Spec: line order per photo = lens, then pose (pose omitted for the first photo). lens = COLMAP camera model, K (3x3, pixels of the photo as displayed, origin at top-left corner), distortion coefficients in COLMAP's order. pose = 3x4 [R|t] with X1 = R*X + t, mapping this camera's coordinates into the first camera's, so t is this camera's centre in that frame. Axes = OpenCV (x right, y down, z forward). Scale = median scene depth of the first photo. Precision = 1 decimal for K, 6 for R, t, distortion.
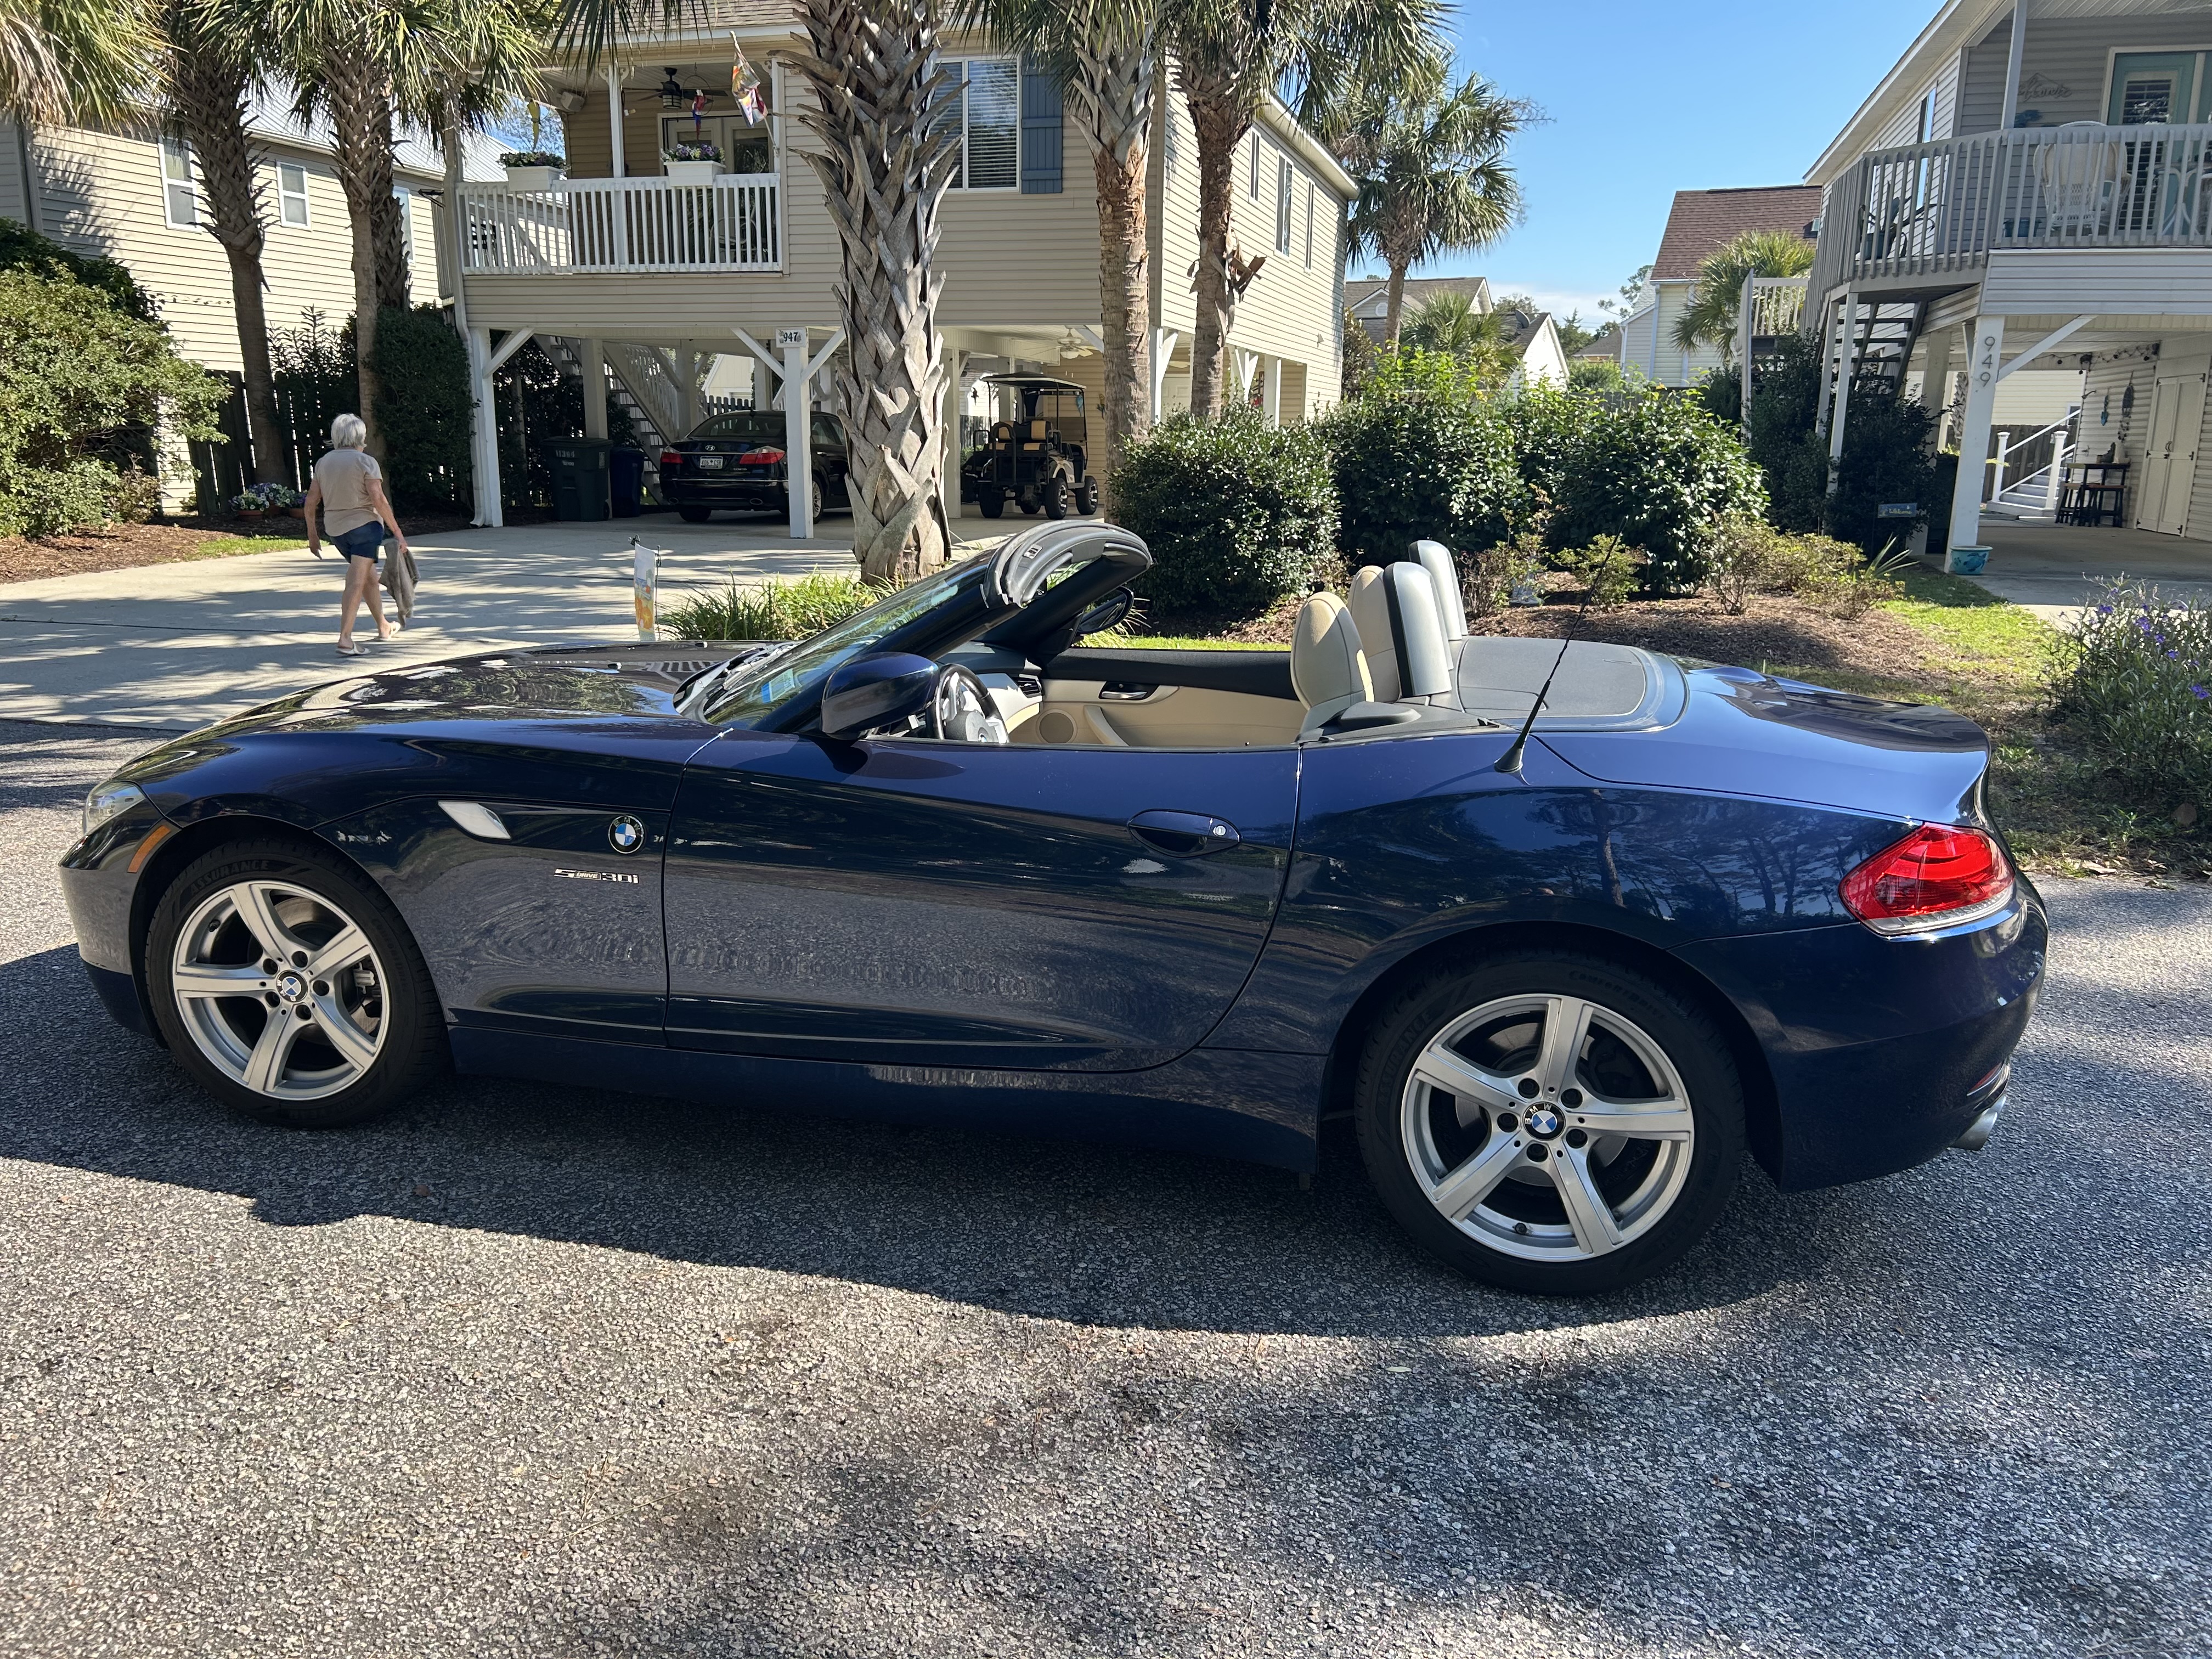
lens RADIAL K [[1665.6, 0, 1102.8], [0, 1665.6, 819.6], [0, 0, 1]] dist [0.040045, -0.043718]
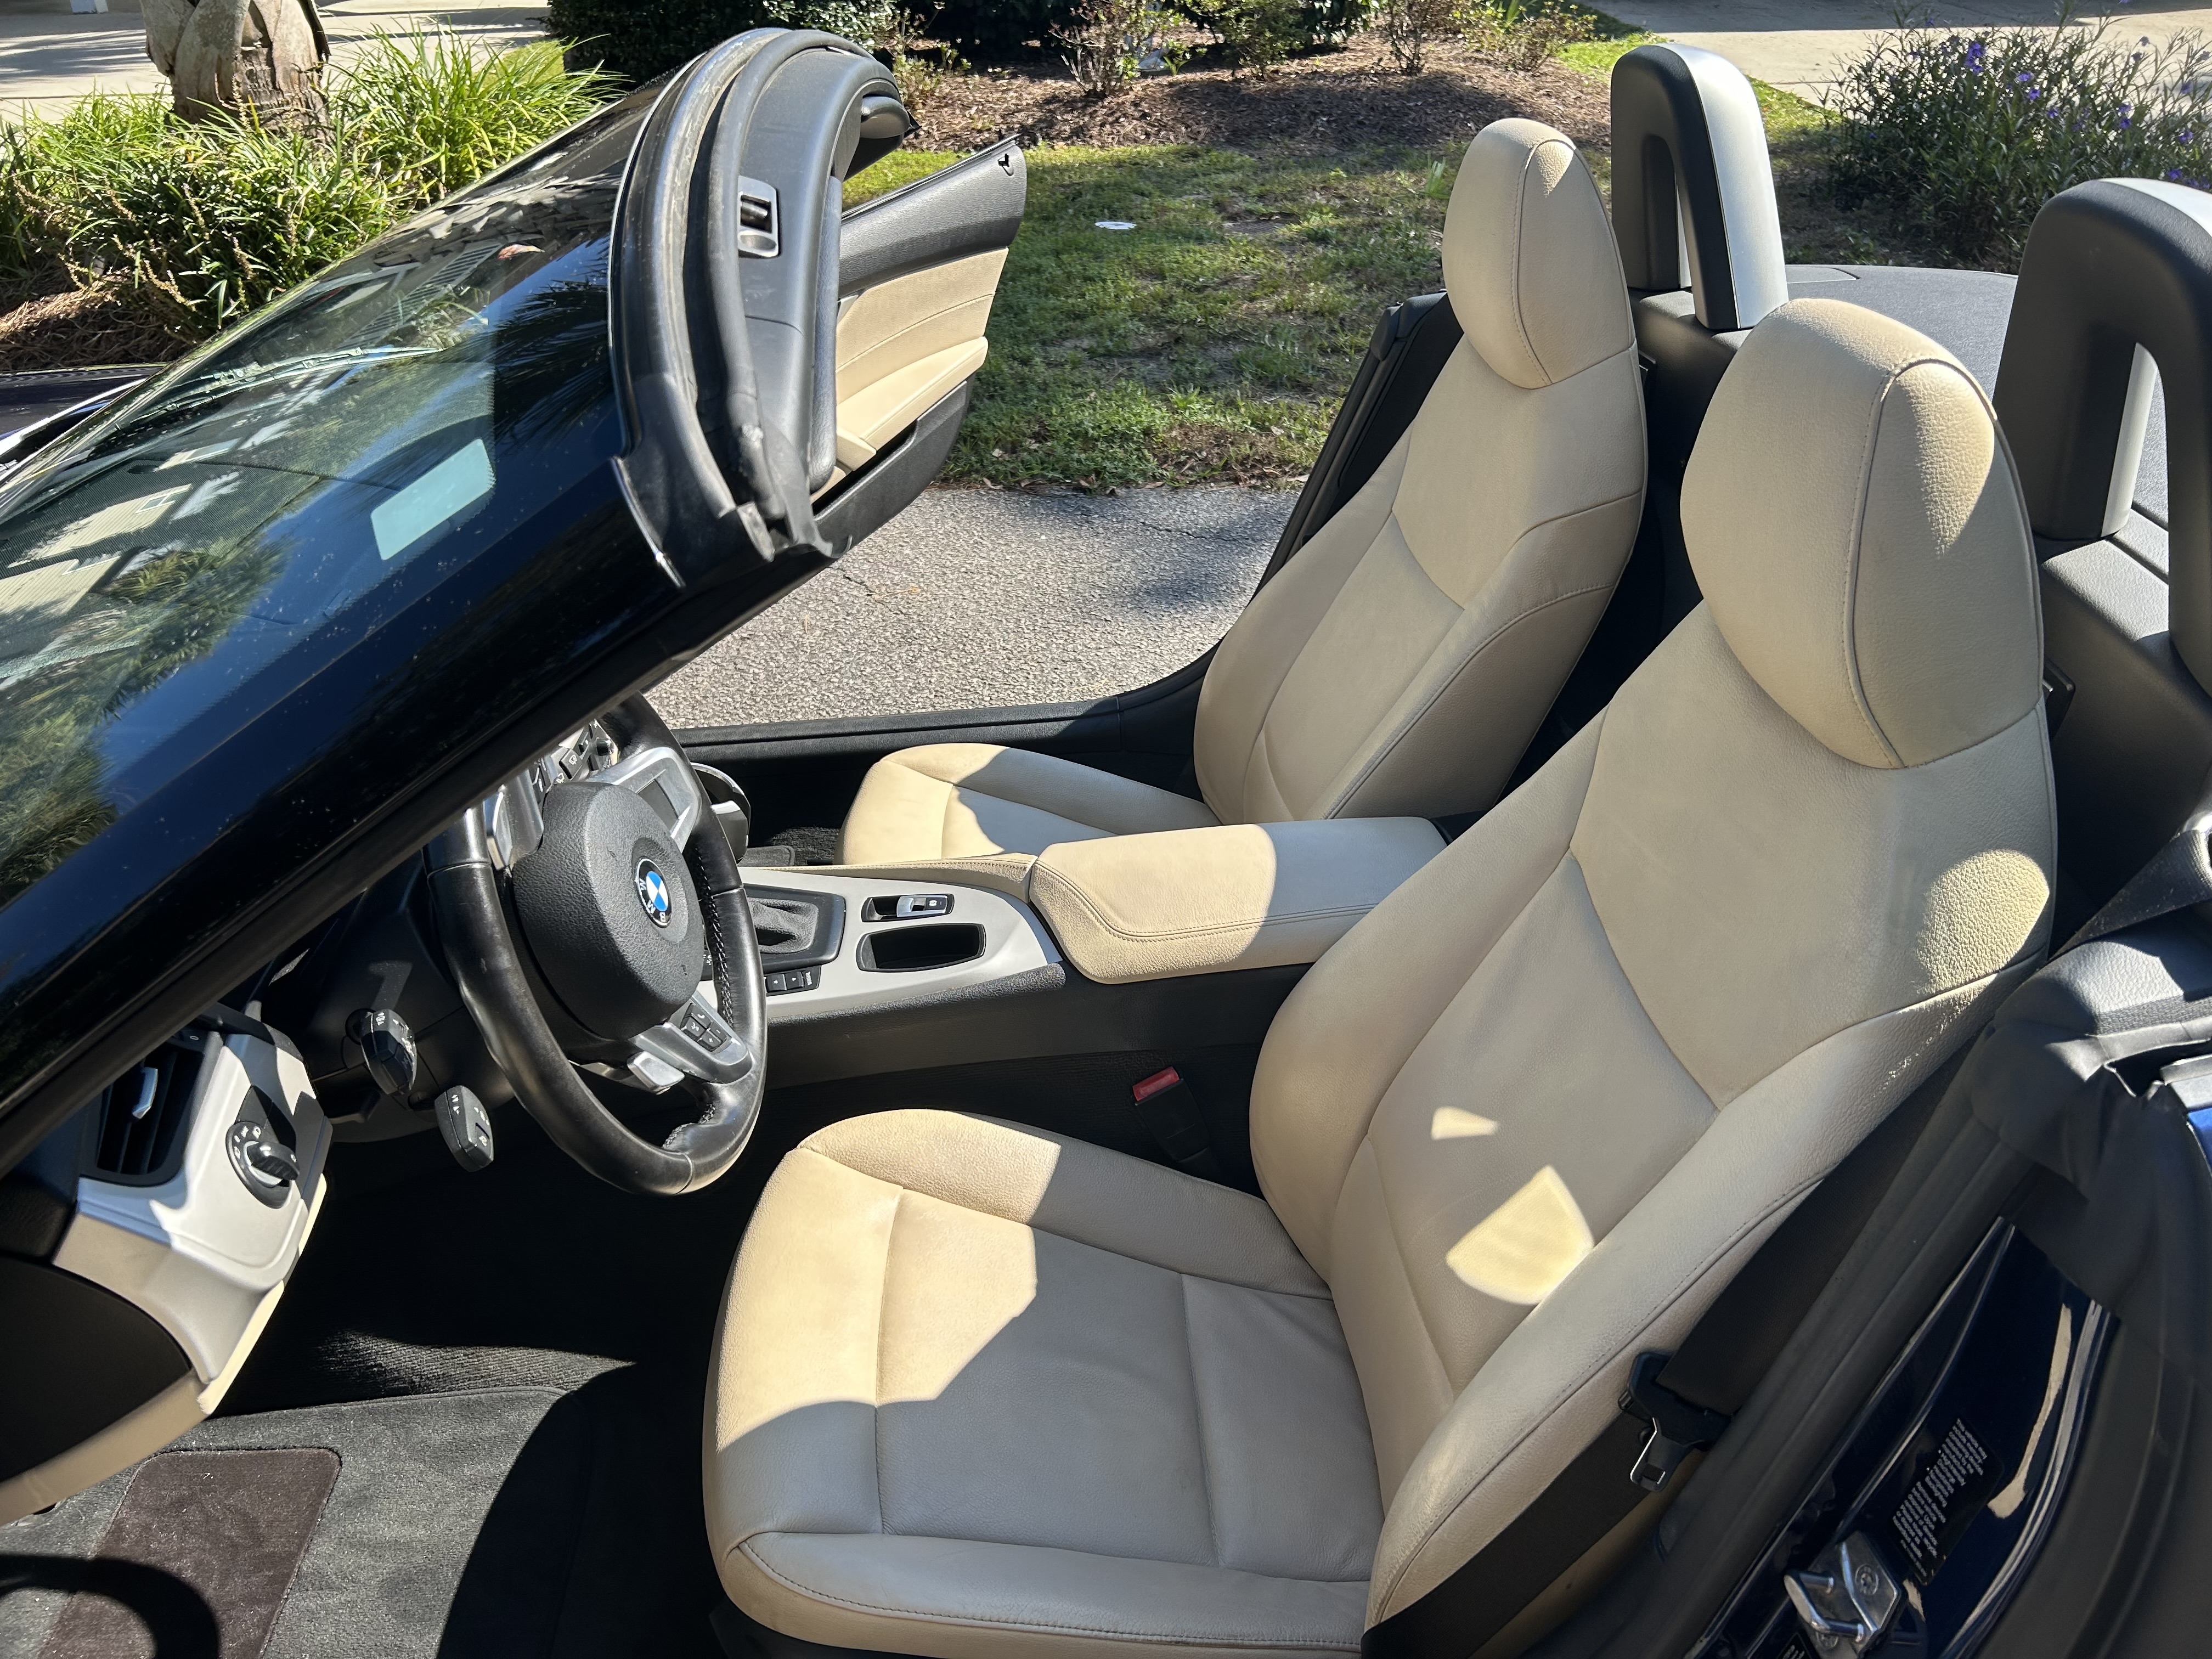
lens RADIAL K [[1665.6, 0, 1102.7], [0, 1665.6, 833.3], [0, 0, 1]] dist [0.040045, -0.043718]
pose [[0.952111, -0.172855, 0.252201, -0.029534], [0.088909, 0.945734, 0.312541, -0.061458], [-0.292539, -0.275151, 0.915813, 0.312354]]
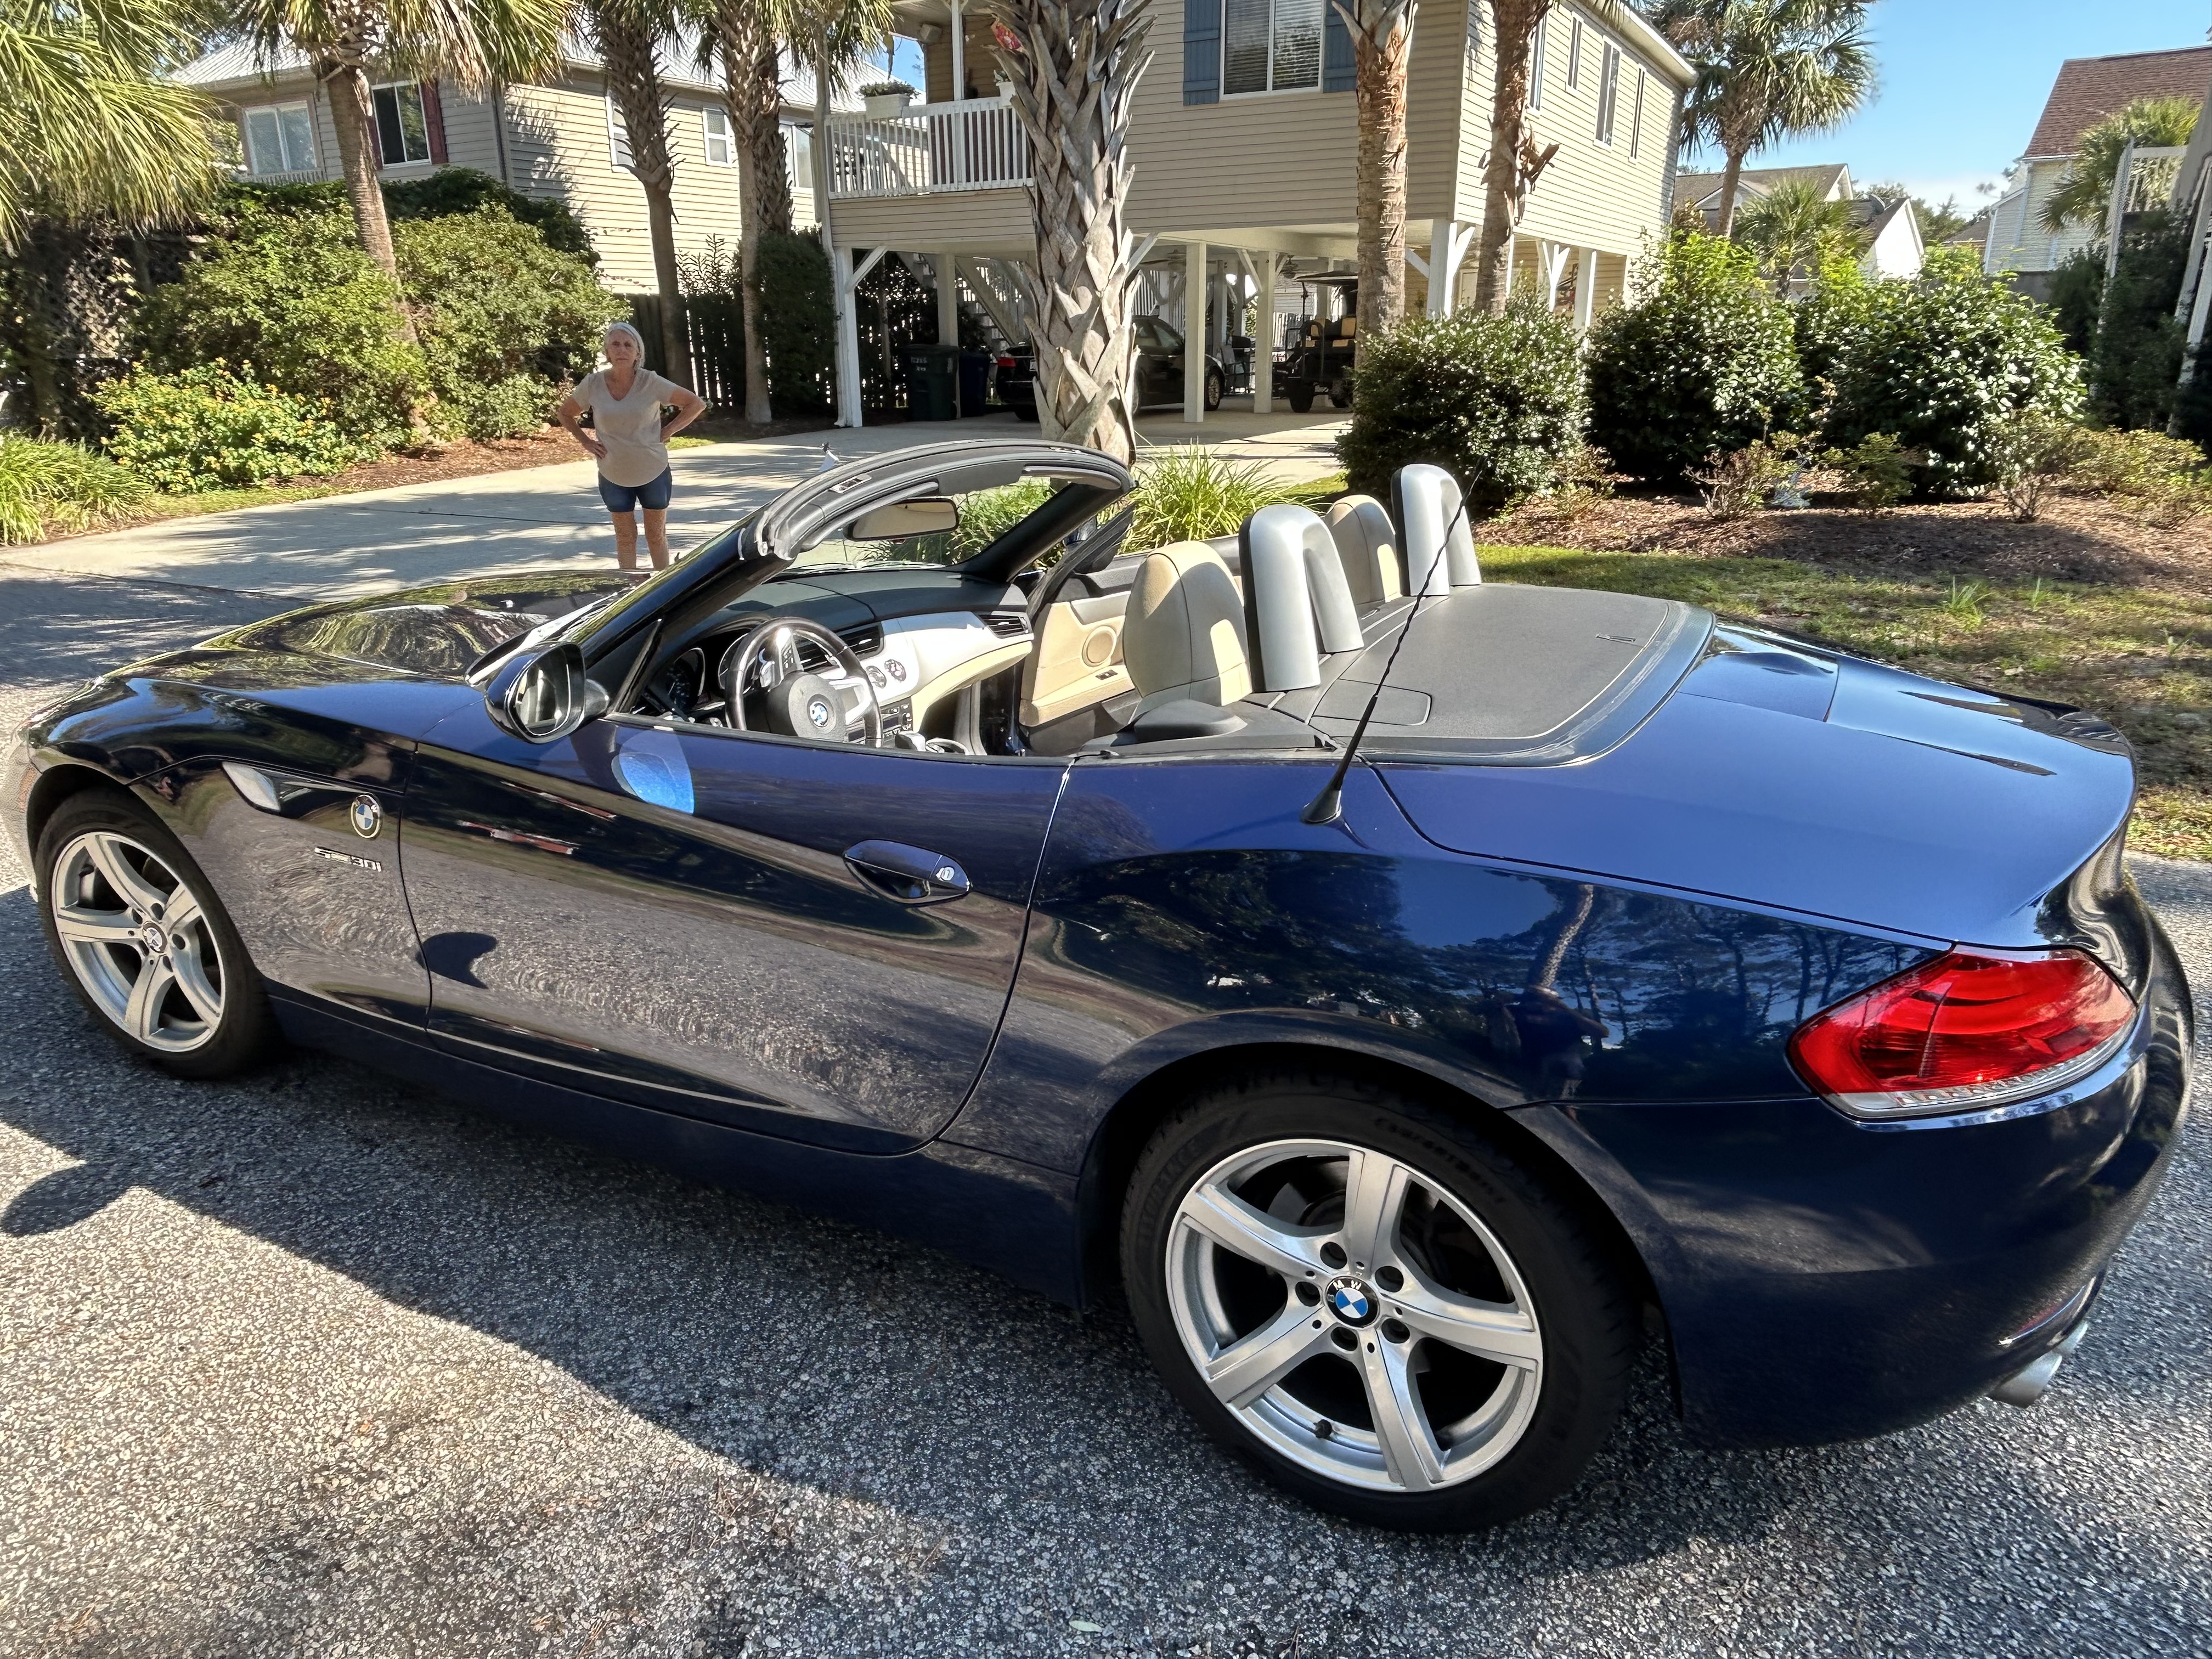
lens RADIAL K [[1455.1, 0, 1090.4], [0, 1455.1, 836.4], [0, 0, 1]] dist [-0.019155, 0.012111]
pose [[0.971398, 0.058390, -0.230168, 0.101847], [-0.033567, 0.993329, 0.110323, -0.030379], [0.235075, -0.099441, 0.966877, 0.136886]]
